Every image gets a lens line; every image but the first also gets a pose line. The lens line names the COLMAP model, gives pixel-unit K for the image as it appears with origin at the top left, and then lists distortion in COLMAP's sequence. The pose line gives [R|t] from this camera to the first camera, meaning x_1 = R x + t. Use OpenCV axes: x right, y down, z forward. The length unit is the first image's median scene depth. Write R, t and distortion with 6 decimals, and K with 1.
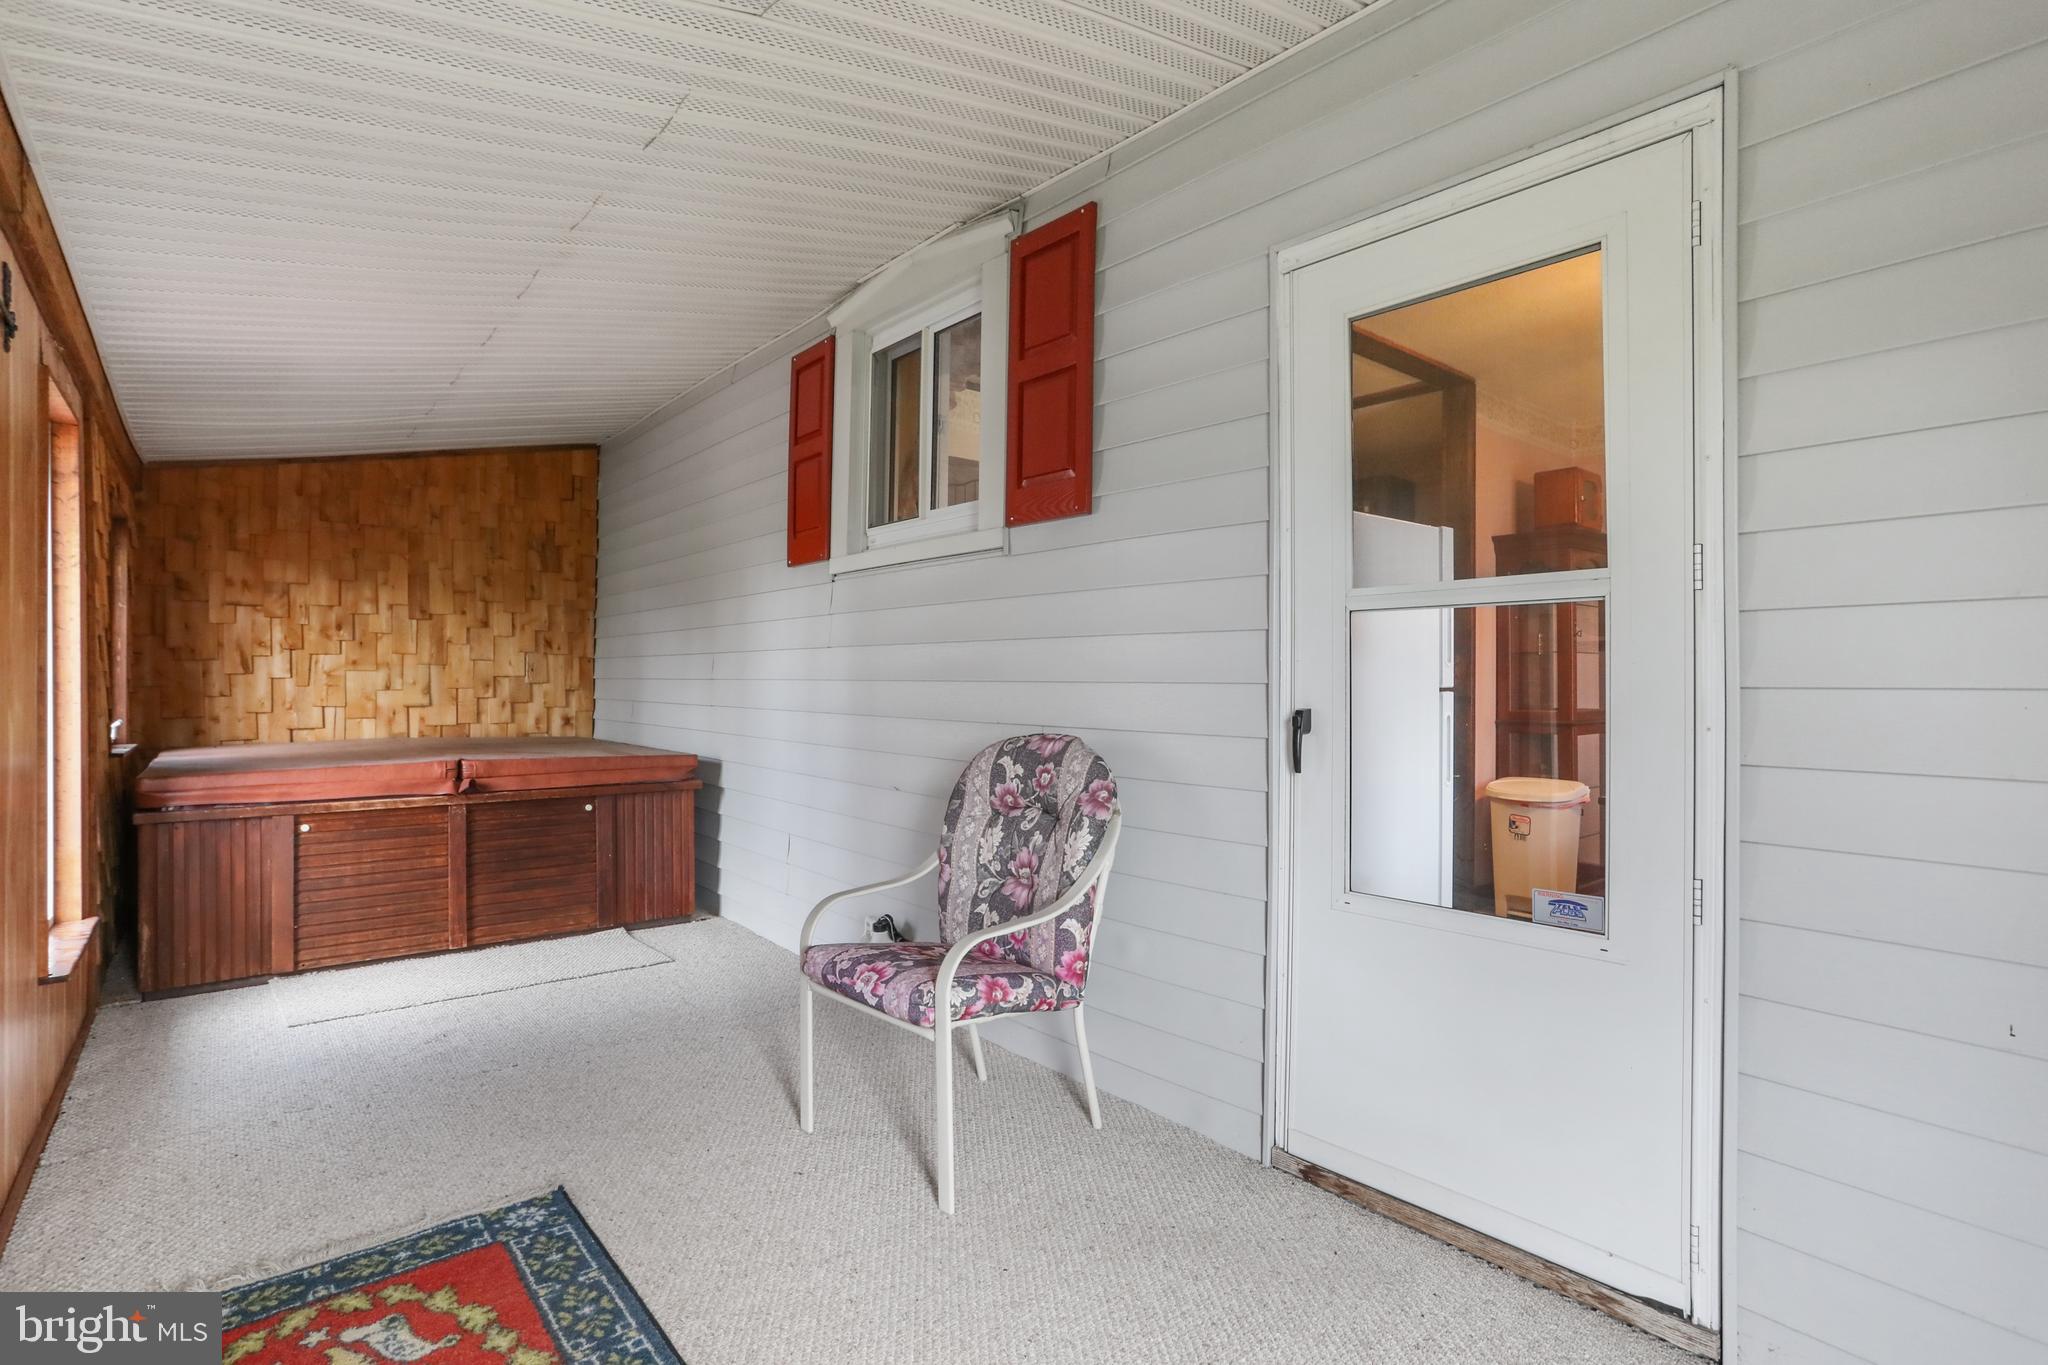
lens RADIAL K [[983.4, 0, 1024.2], [0, 983.4, 687.3], [0, 0, 1]] dist [0.000840, 0.000951]
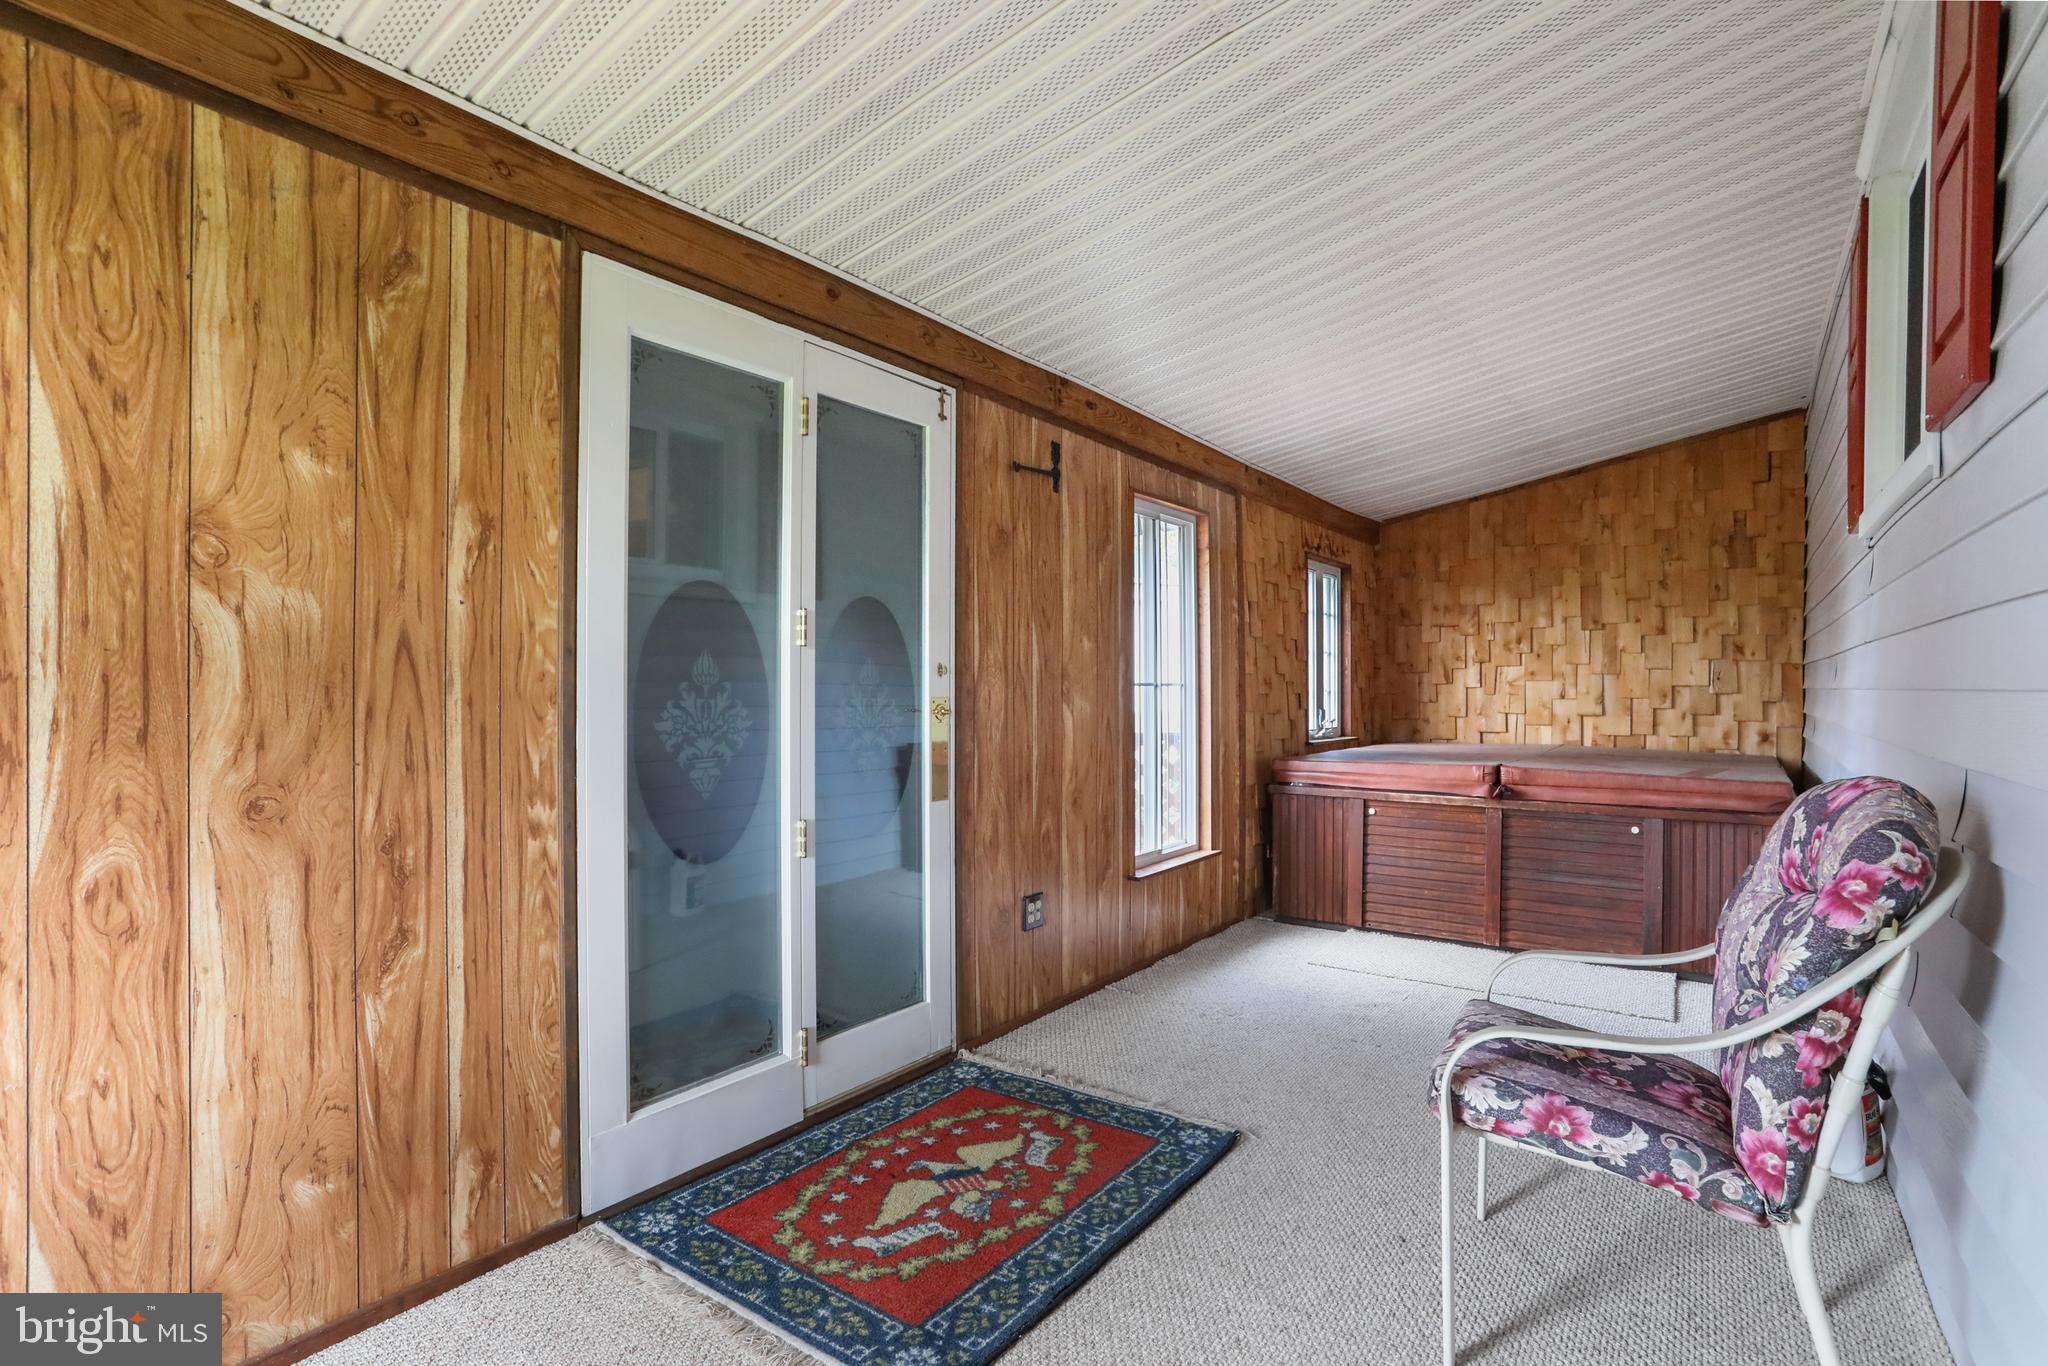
lens RADIAL K [[1000.9, 0, 1024.0], [0, 1000.9, 683.0], [0, 0, 1]] dist [-0.045638, 0.000468]
pose [[0.276911, -0.004954, -0.960883, 0.214796], [-0.011615, 0.999896, -0.008502, 0.001392], [0.960826, 0.013515, 0.276824, 0.170117]]
